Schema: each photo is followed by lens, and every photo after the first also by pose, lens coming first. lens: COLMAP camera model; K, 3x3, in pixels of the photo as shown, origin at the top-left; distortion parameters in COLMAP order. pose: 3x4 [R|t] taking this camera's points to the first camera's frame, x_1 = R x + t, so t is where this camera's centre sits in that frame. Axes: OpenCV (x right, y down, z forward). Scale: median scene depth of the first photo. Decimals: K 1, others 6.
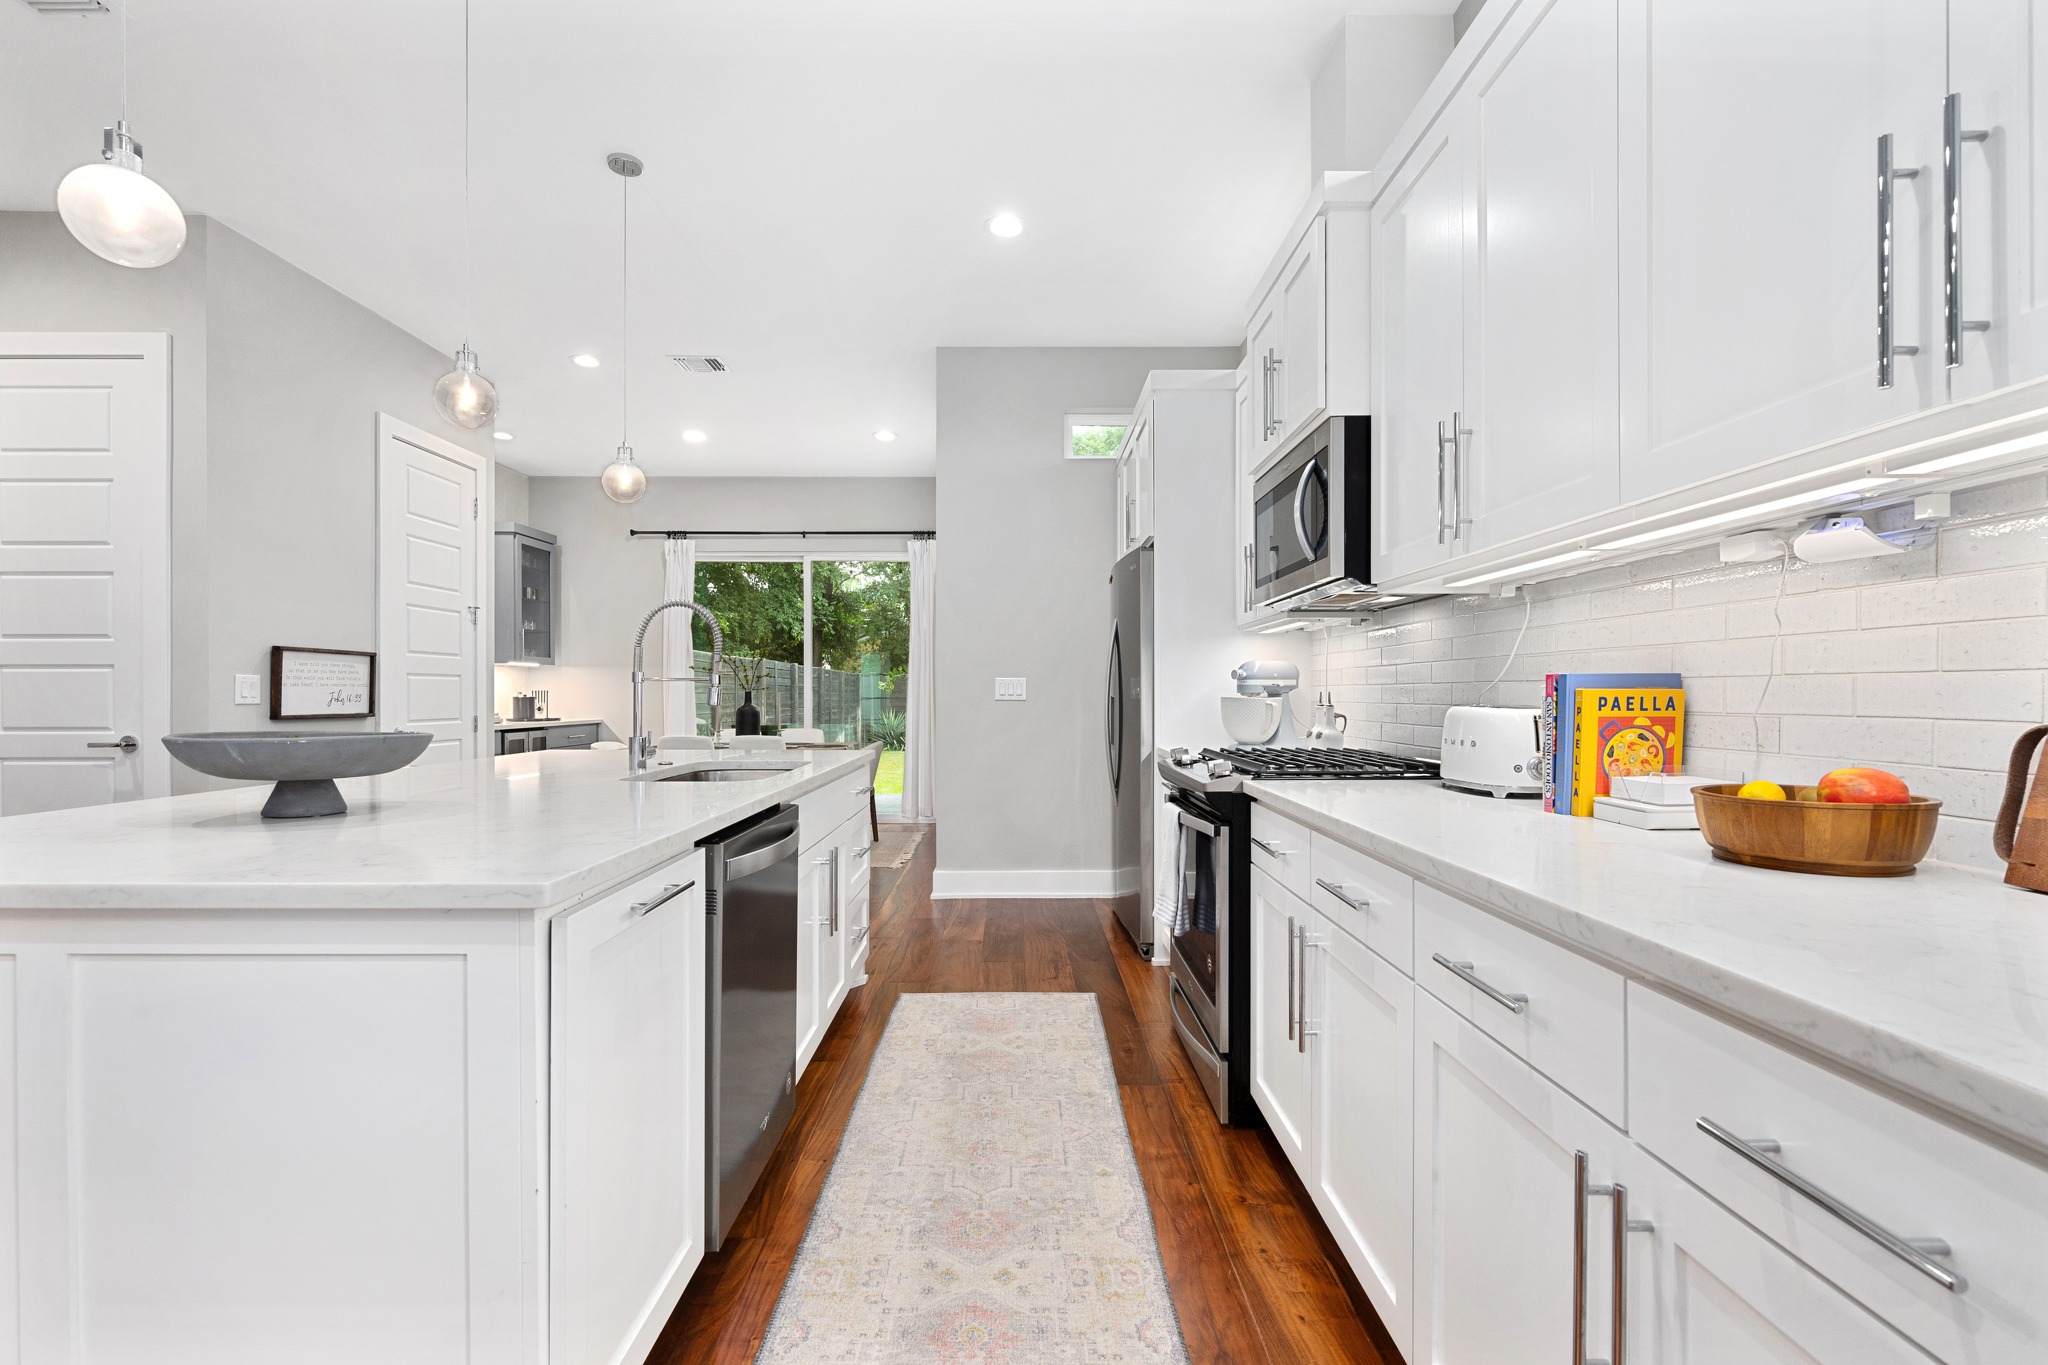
lens RADIAL K [[900.6, 0, 1024.1], [0, 900.6, 696.7], [0, 0, 1]] dist [0.000972, 0.000017]
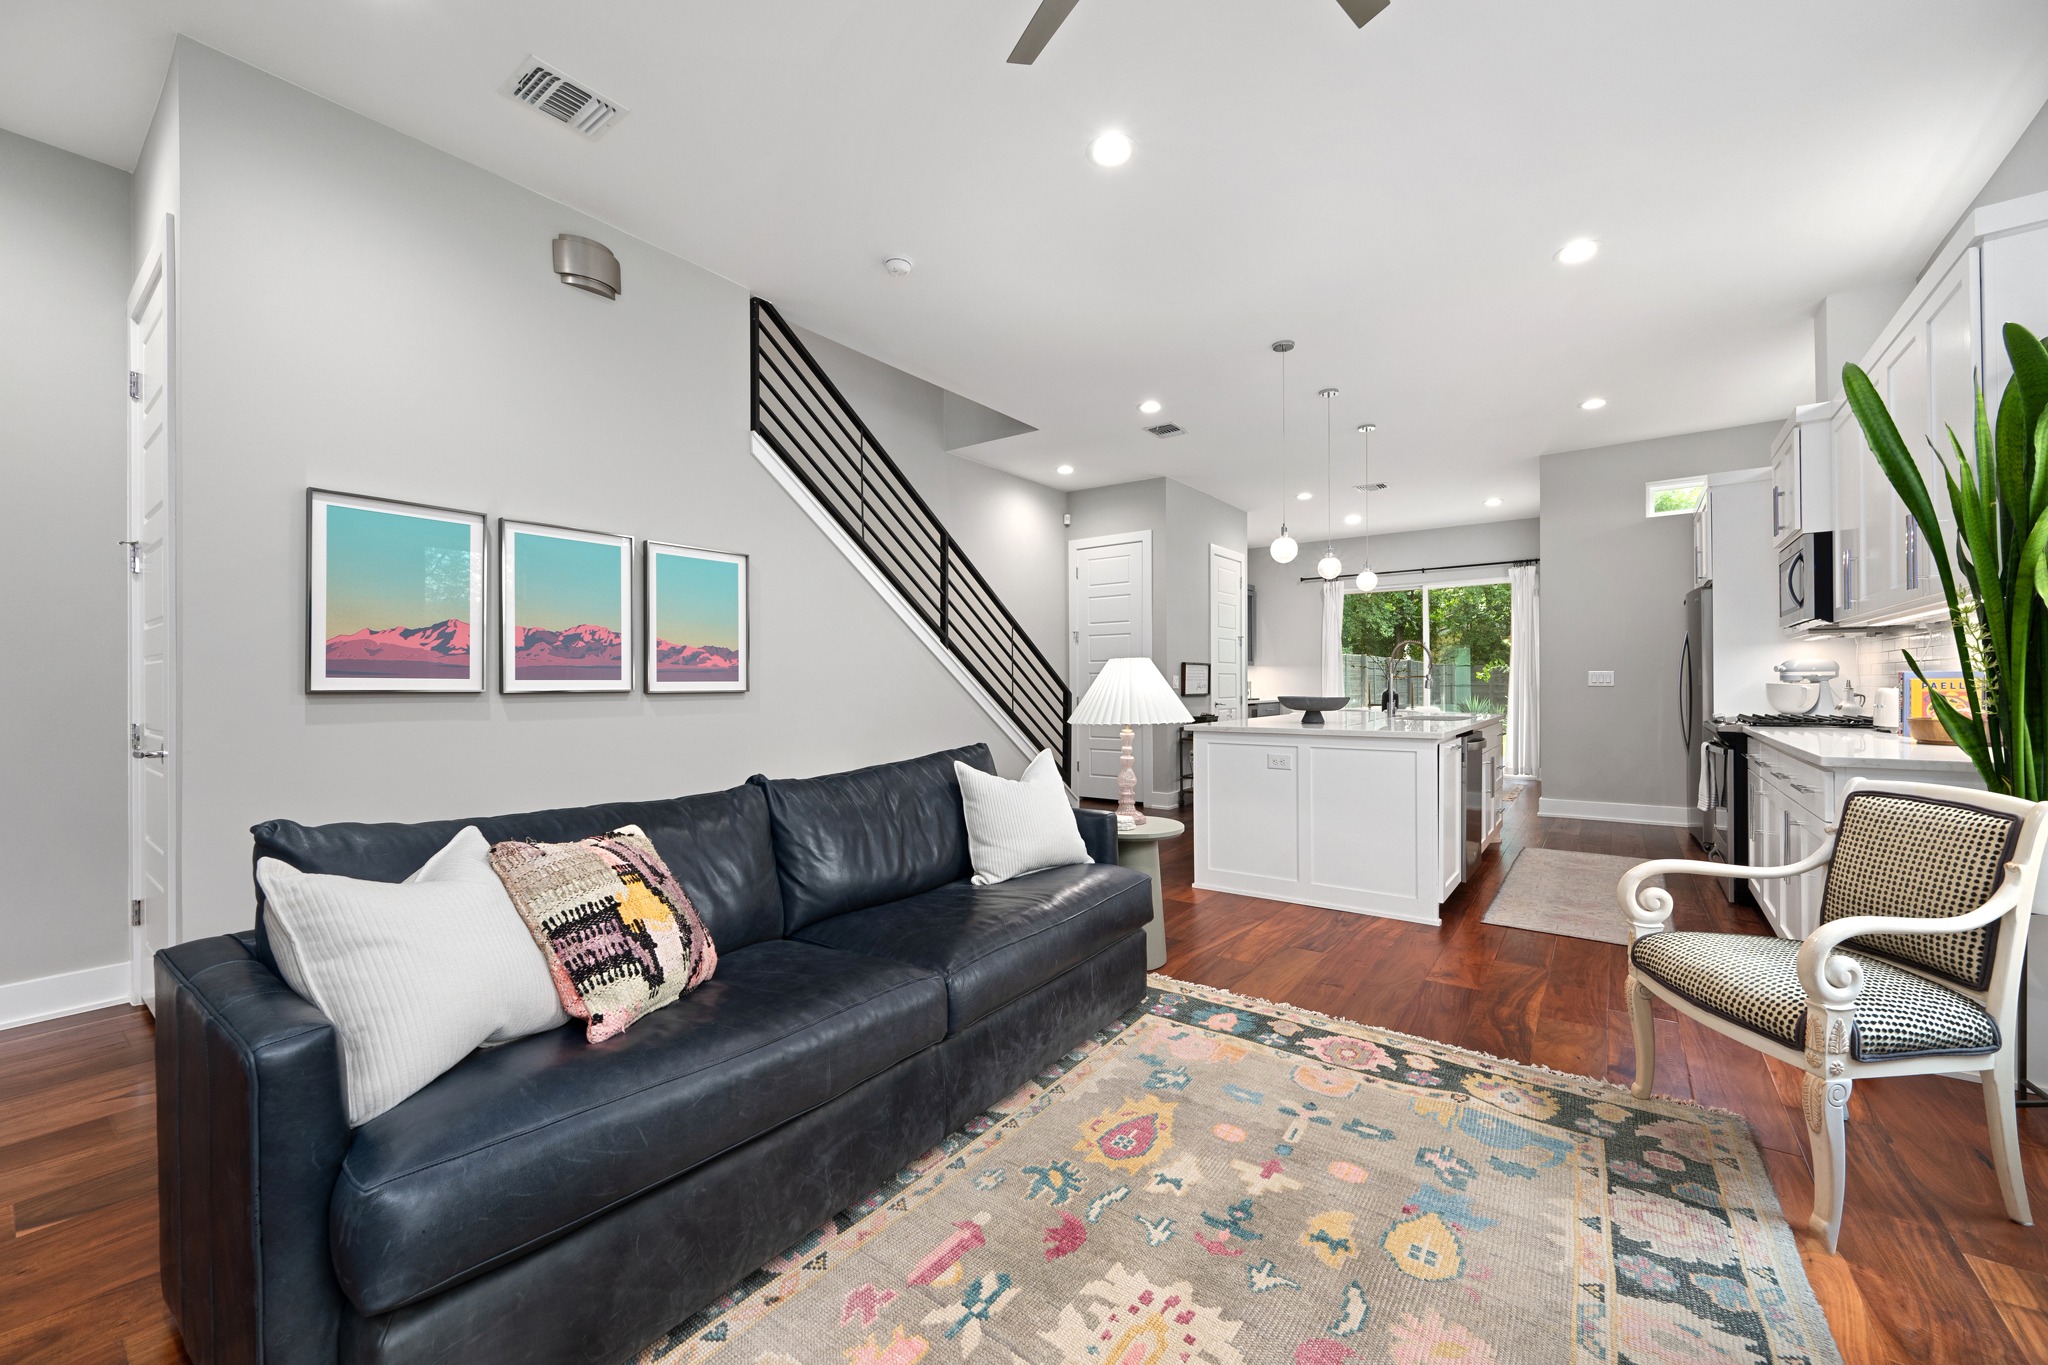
lens RADIAL K [[782.3, 0, 1008.8], [0, 782.3, 682.7], [0, 0, 1]] dist [0.000971, -0.012964]
pose [[0.782584, -0.003836, -0.622533, 0.022758], [0.002601, 0.999992, -0.002893, -0.000282], [0.622539, 0.000645, 0.782588, -0.675788]]
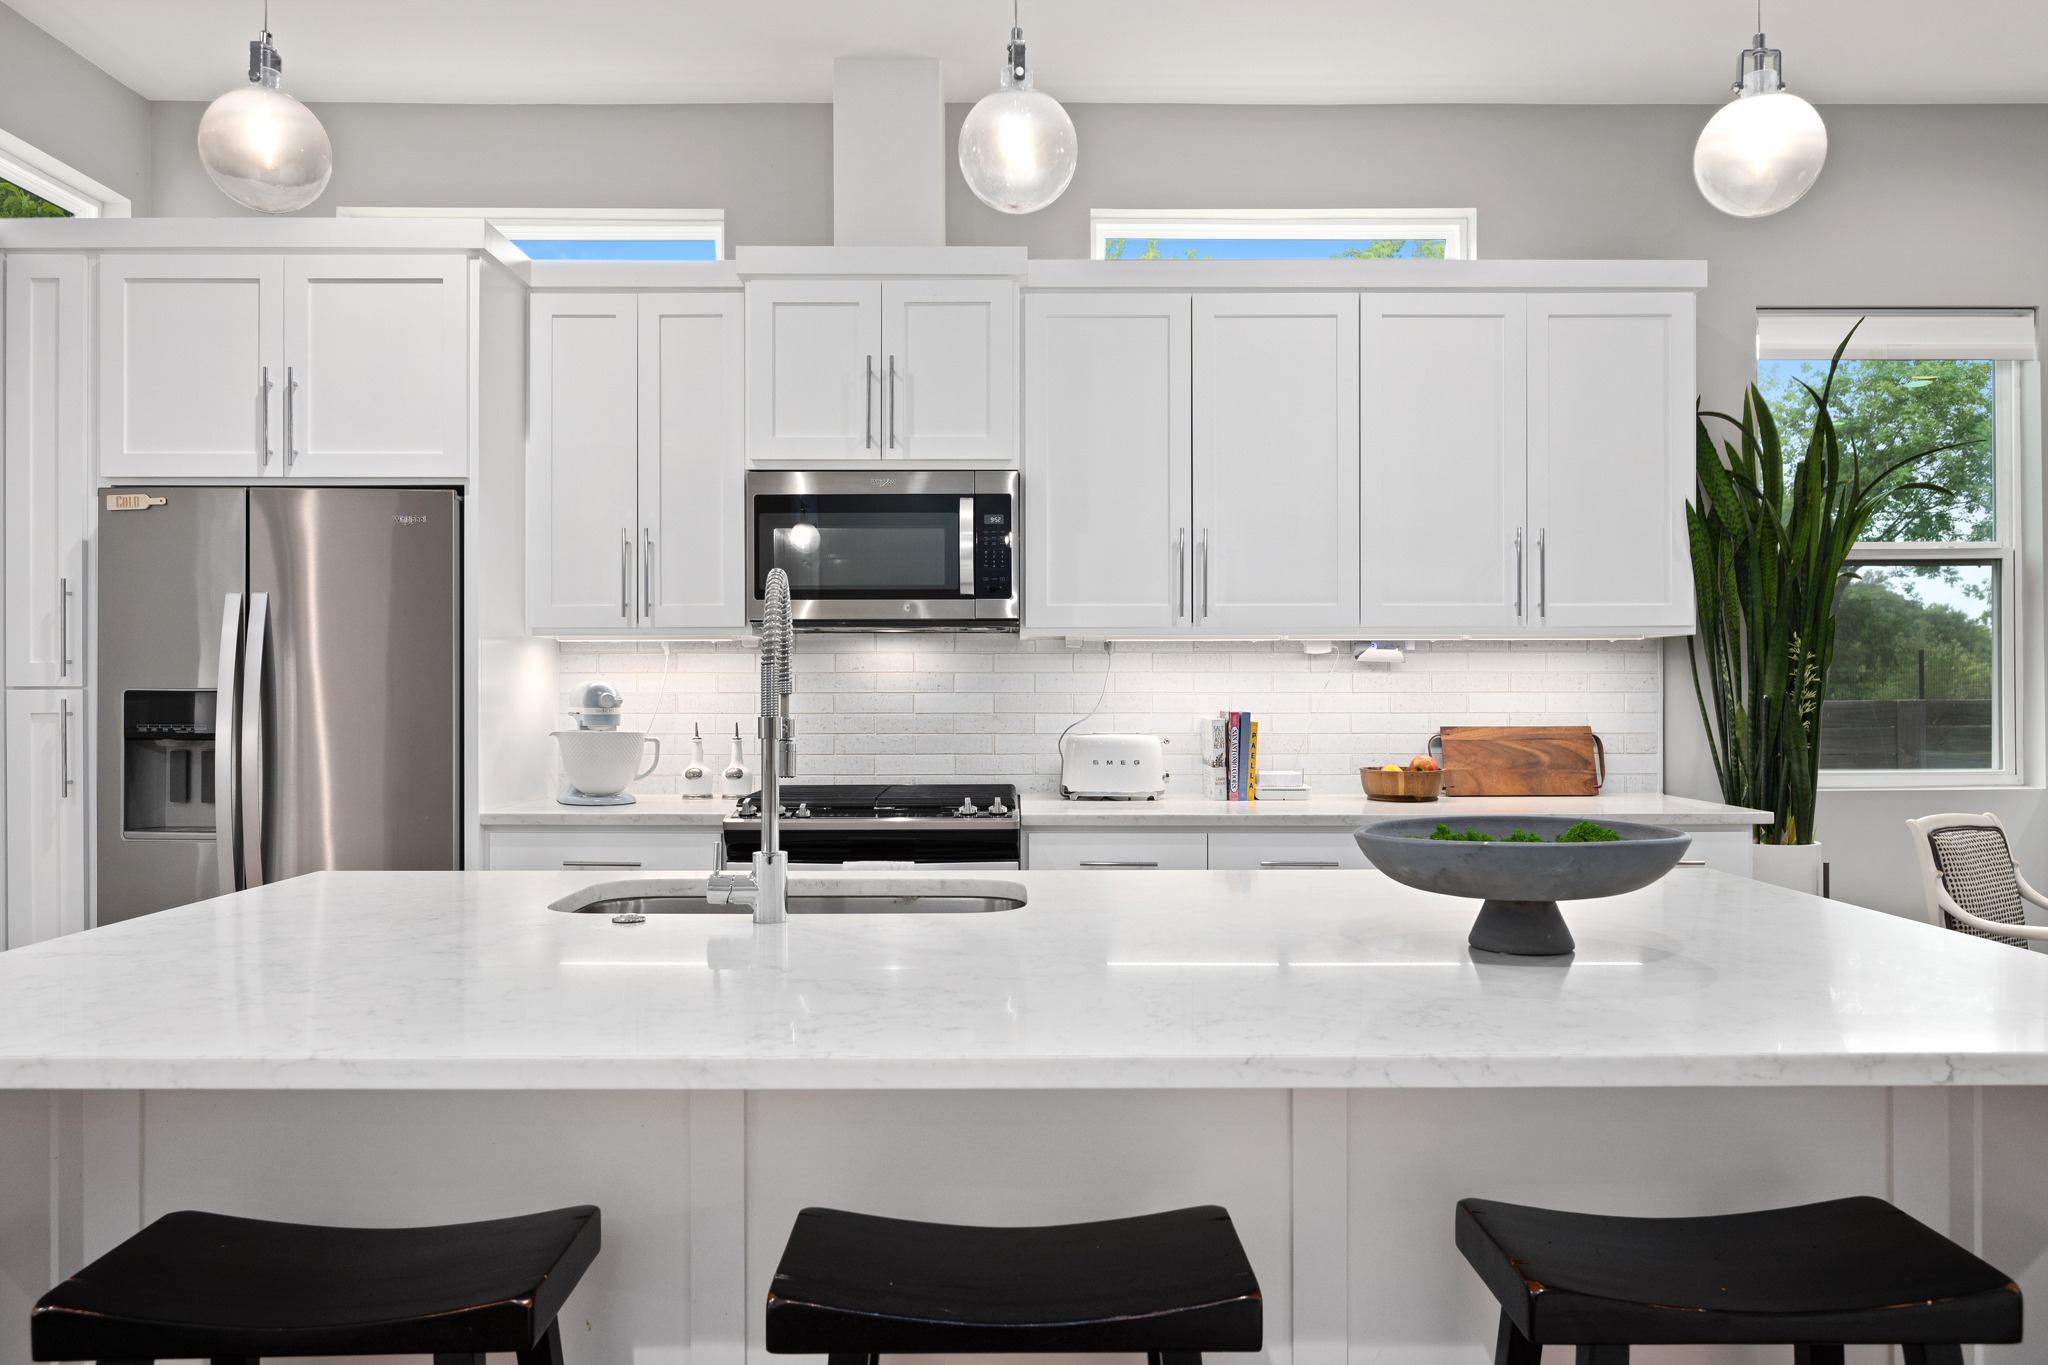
lens RADIAL K [[1400.5, 0, 1024.0], [0, 1400.5, 682.5], [0, 0, 1]] dist [-0.001758, -0.001258]
pose [[-0.006157, -0.000215, 0.999981, -0.705432], [0.002543, 0.999997, 0.000231, -0.029882], [-0.999978, 0.002545, -0.006157, 0.531962]]
